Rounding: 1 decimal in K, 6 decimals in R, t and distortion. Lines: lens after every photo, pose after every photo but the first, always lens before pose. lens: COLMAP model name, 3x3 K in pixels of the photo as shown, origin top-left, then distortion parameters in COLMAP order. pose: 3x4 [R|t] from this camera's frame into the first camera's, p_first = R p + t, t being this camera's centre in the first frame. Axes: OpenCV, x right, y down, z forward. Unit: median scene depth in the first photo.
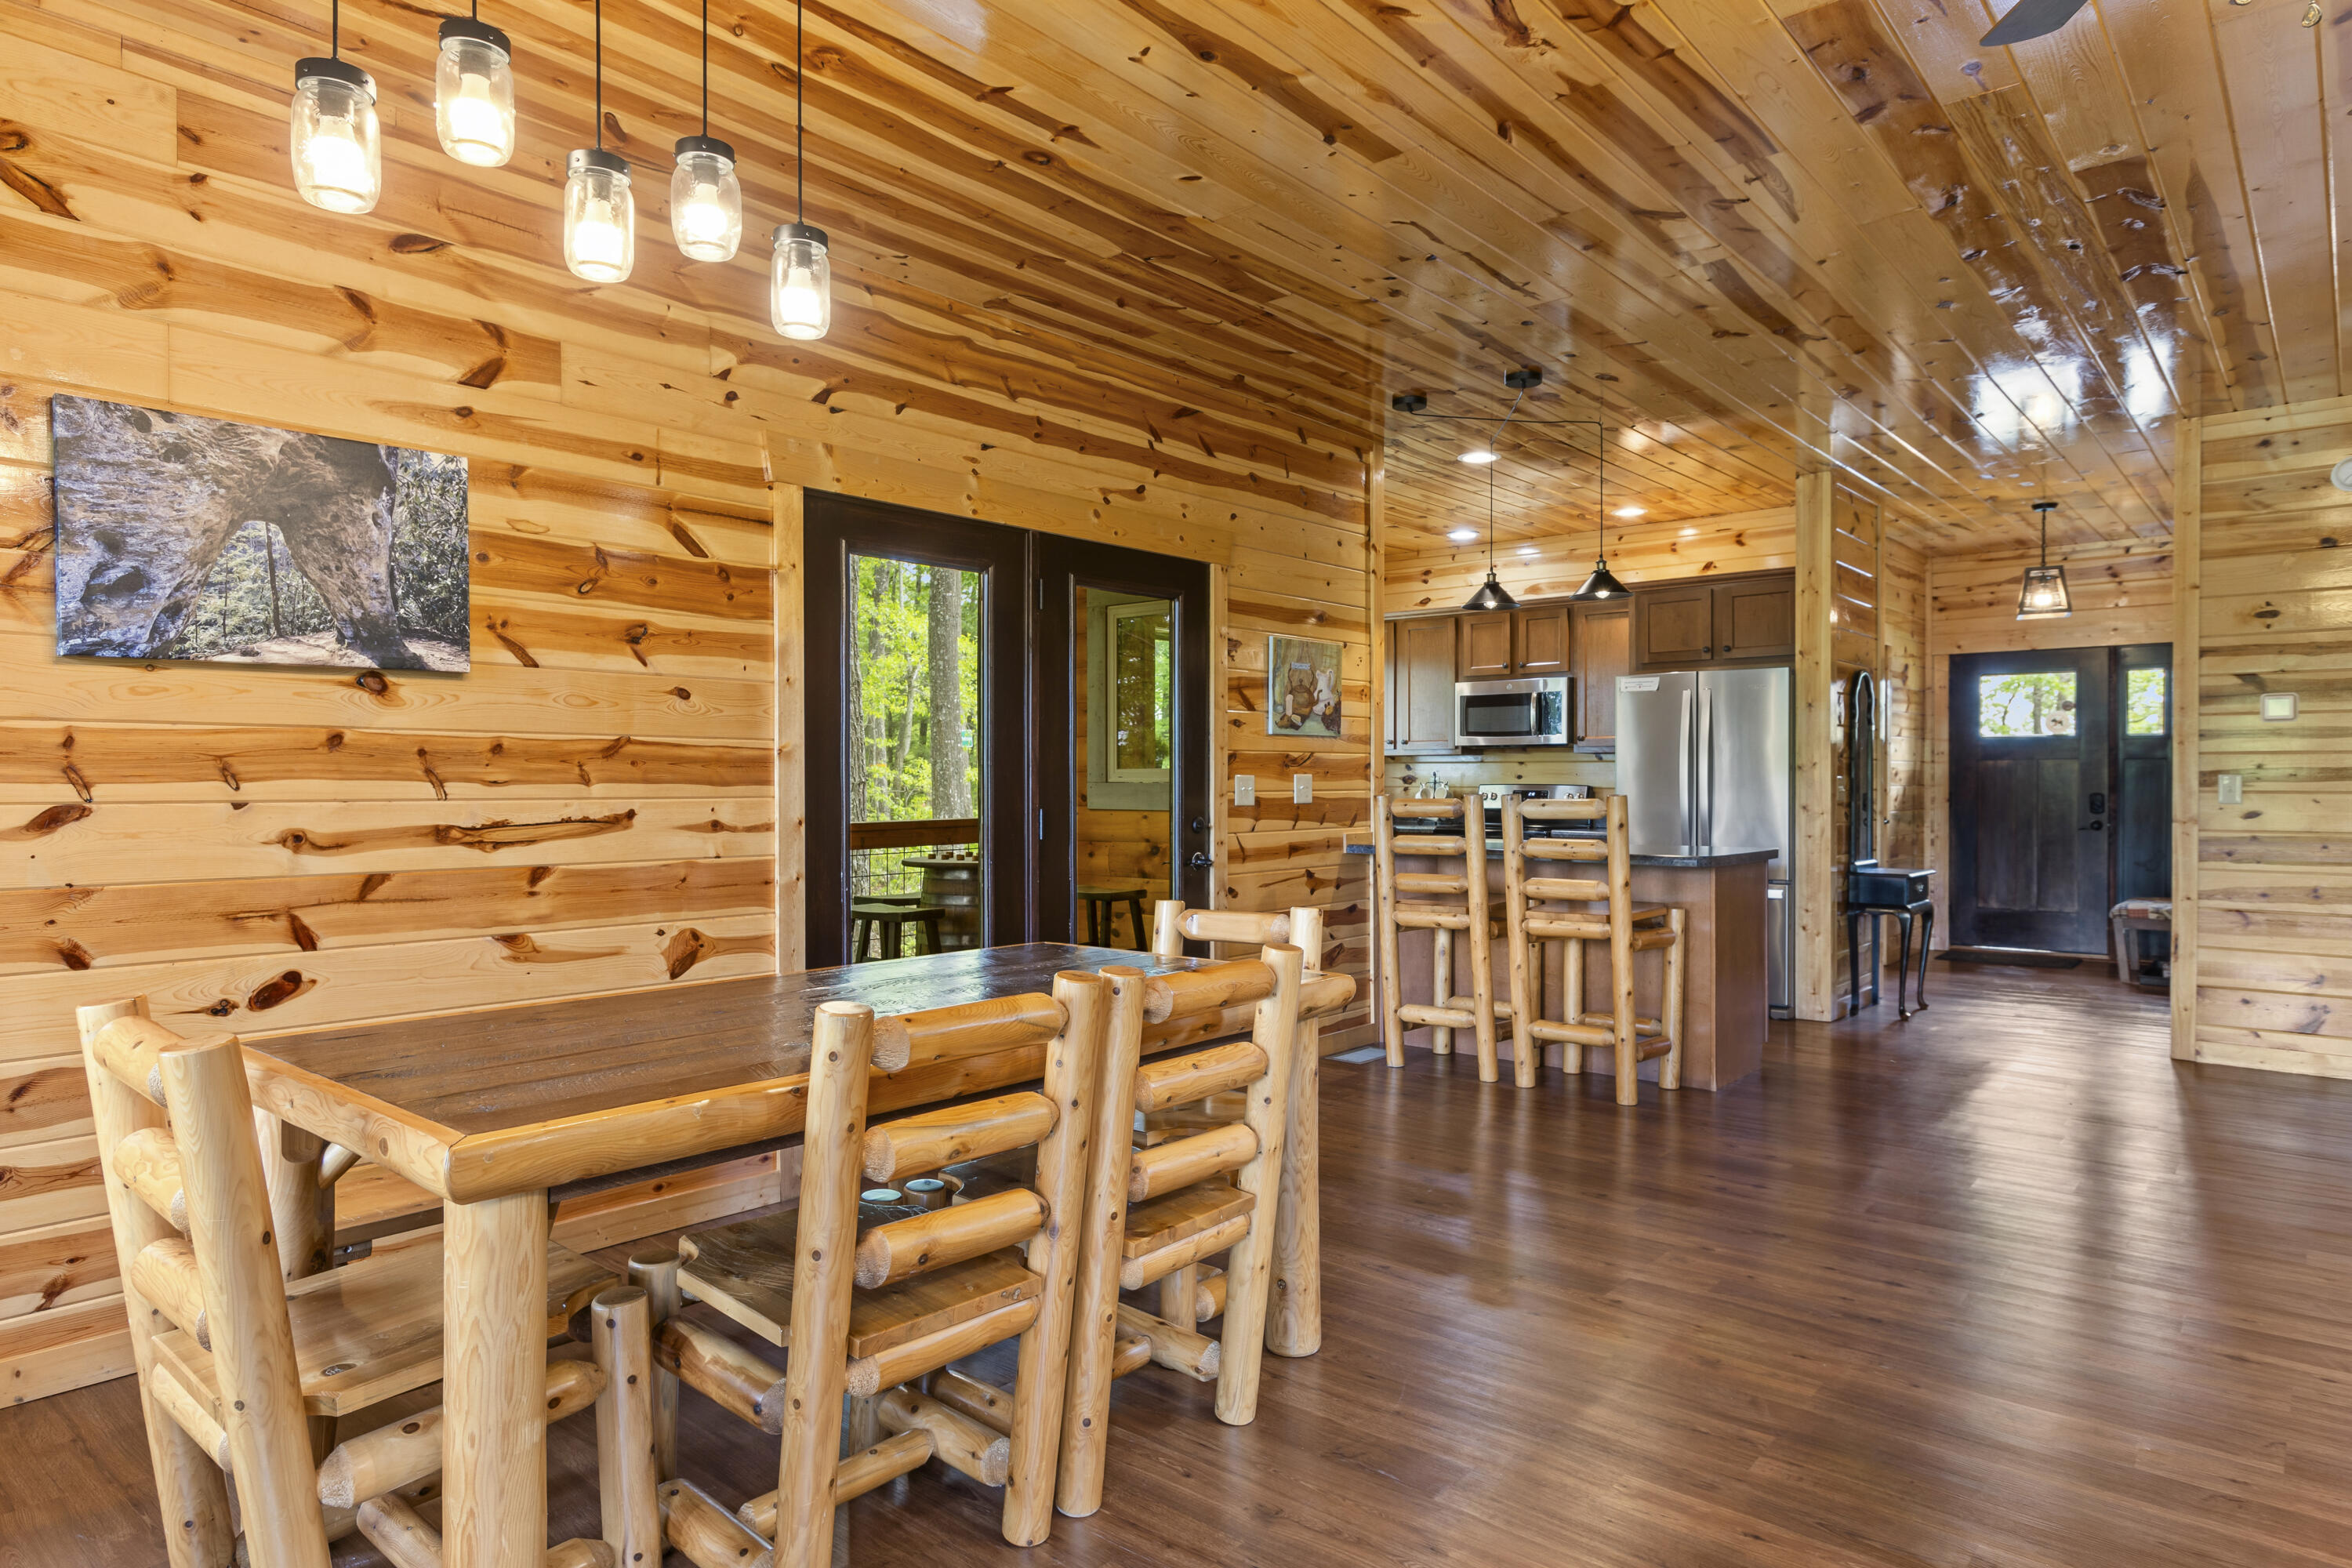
lens RADIAL K [[1355.8, 0, 1192.0], [0, 1355.8, 778.1], [0, 0, 1]] dist [0.020622, 0.001376]
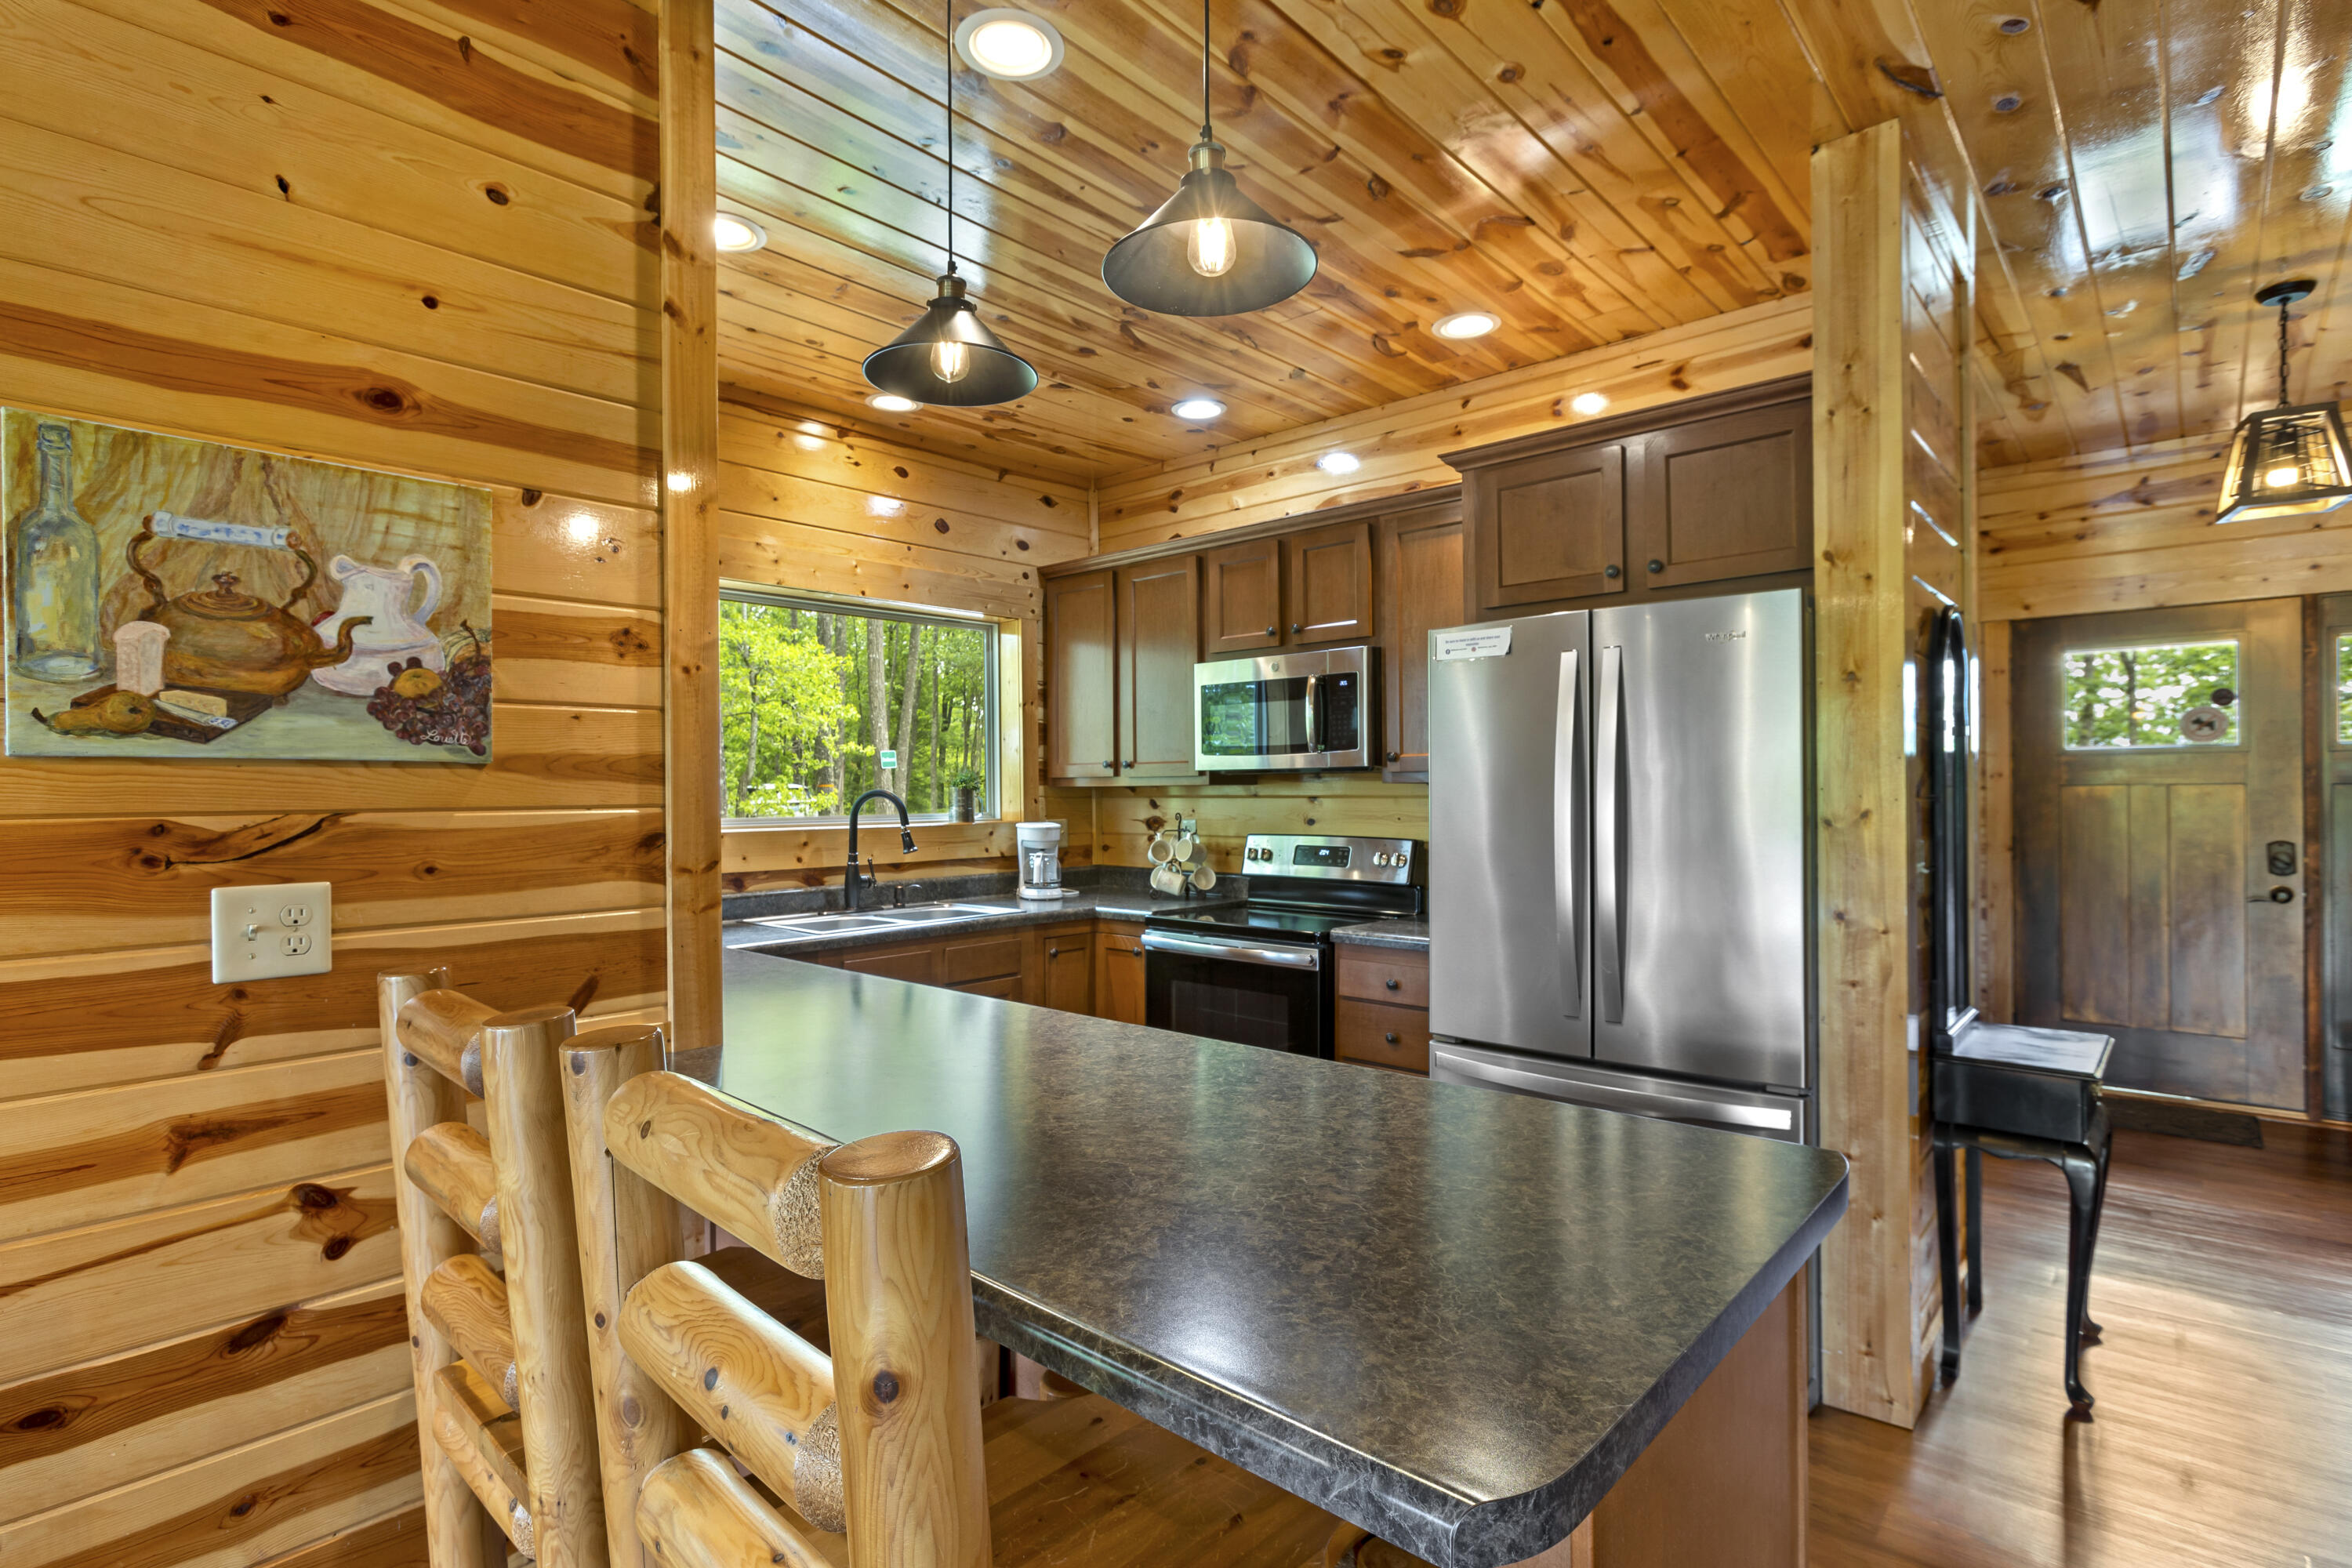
lens RADIAL K [[1137.5, 0, 1164.2], [0, 1137.5, 786.6], [0, 0, 1]] dist [-0.010174, 0.011668]
pose [[0.999242, -0.007195, -0.038253, 0.214236], [0.007085, 0.999970, -0.003000, -0.016684], [0.038273, 0.002727, 0.999264, 0.541590]]
